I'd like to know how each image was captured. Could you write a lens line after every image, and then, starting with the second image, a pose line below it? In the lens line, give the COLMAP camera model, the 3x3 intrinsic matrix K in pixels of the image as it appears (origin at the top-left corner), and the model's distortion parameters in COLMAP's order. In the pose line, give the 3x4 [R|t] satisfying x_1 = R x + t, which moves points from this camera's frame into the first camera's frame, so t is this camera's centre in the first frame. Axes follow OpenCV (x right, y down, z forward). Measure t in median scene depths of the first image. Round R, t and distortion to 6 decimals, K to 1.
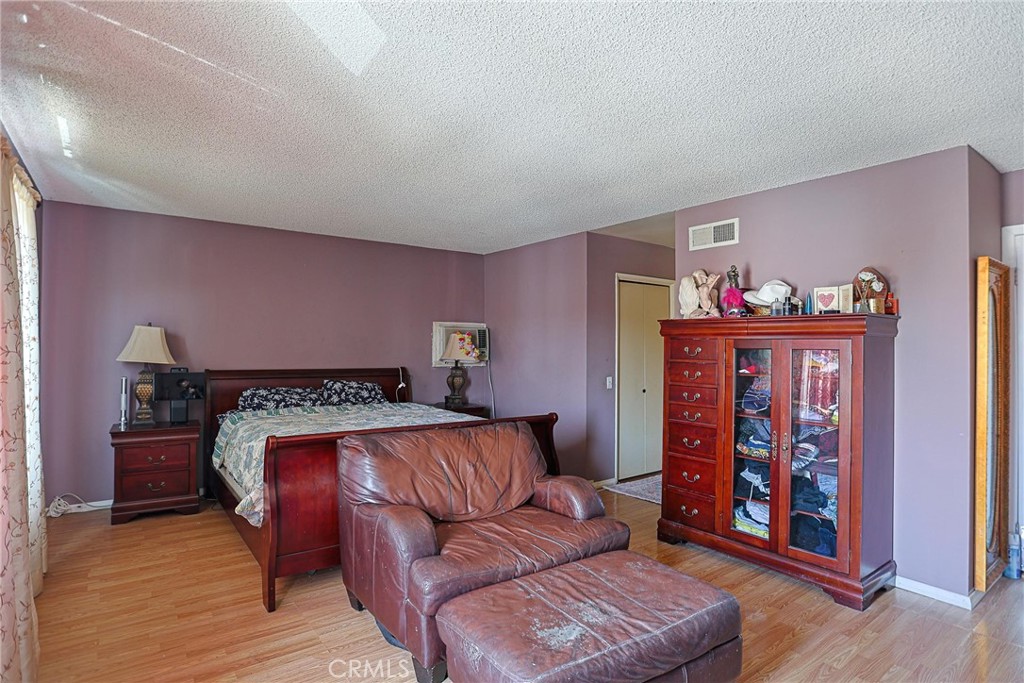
lens RADIAL K [[527.6, 0, 513.3], [0, 527.6, 343.7], [0, 0, 1]] dist [-0.030361, -0.000211]
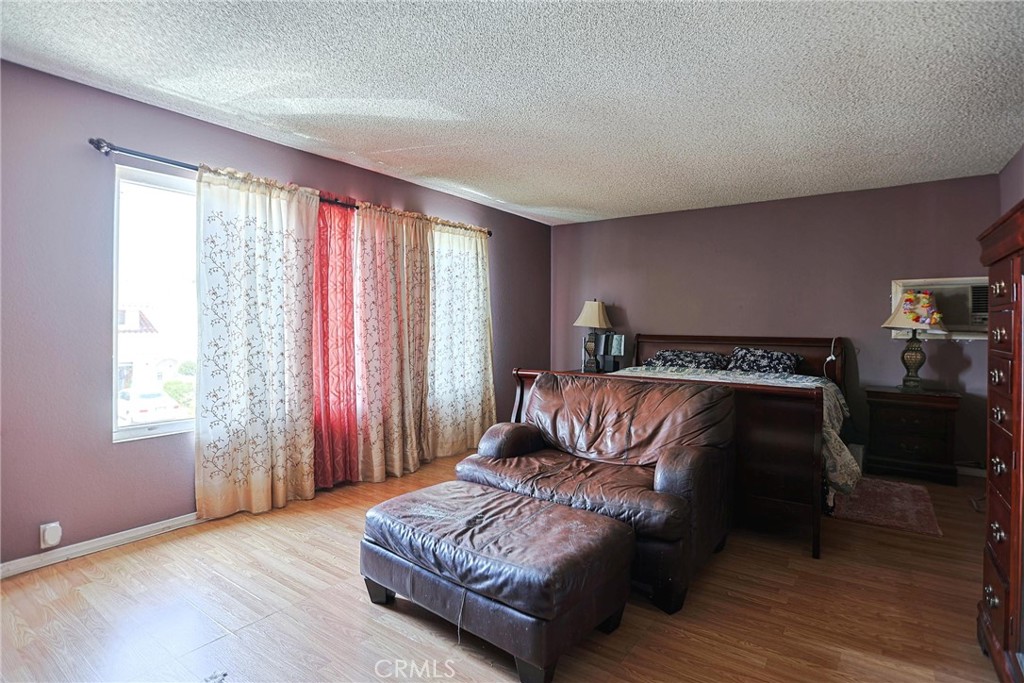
lens RADIAL K [[527.6, 0, 513.8], [0, 527.6, 334.6], [0, 0, 1]] dist [-0.030361, -0.000211]
pose [[0.315979, 0.004828, -0.948754, 0.538444], [0.001834, 0.999982, 0.005700, 0.044464], [0.948764, -0.003541, 0.315965, 0.310038]]
